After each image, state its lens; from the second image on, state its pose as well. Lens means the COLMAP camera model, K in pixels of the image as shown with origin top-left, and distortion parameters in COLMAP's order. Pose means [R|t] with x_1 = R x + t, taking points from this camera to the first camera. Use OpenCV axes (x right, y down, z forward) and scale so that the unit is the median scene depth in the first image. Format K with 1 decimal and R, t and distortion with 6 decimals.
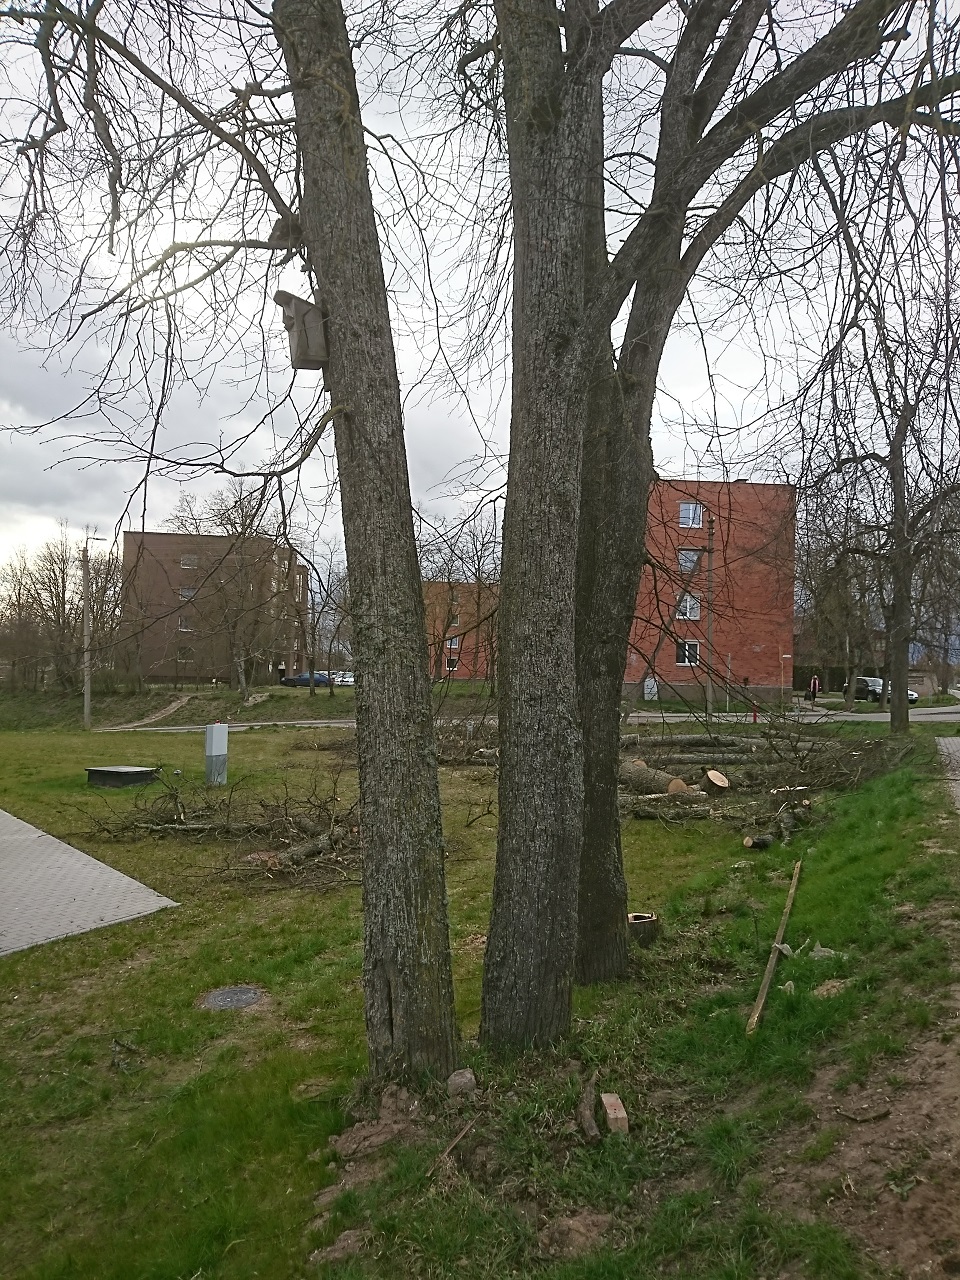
lens RADIAL K [[953.1, 0, 431.4], [0, 953.1, 638.3], [0, 0, 1]] dist [0.246131, -0.402569]
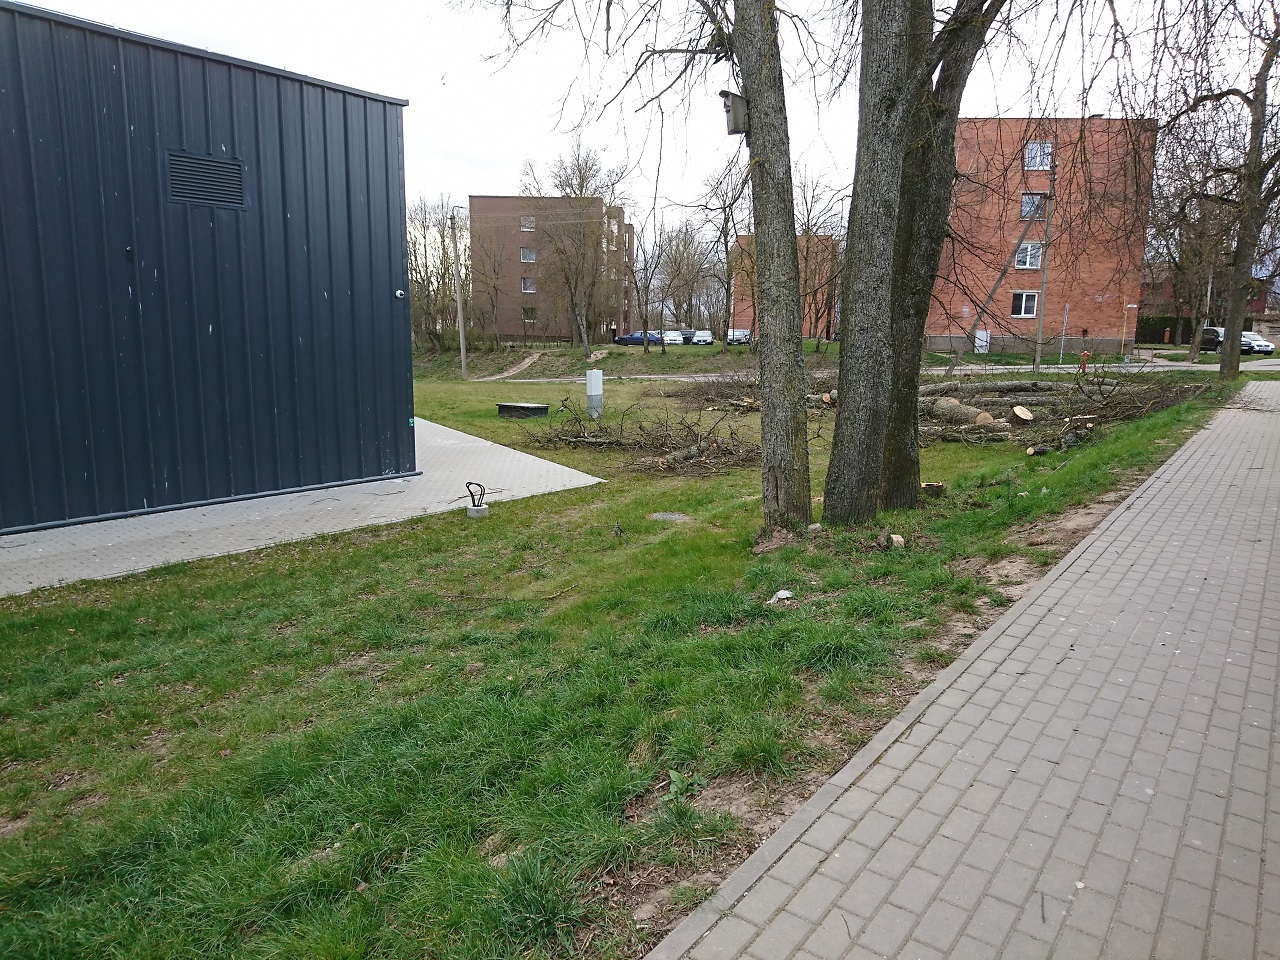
lens RADIAL K [[953.1, 0, 614.0], [0, 953.1, 477.0], [0, 0, 1]] dist [0.246131, -0.402569]
pose [[0.990357, 0.012660, -0.137958, -0.037105], [0.012787, 0.983212, 0.182017, 0.000969], [0.137947, -0.182025, 0.973569, -0.326226]]
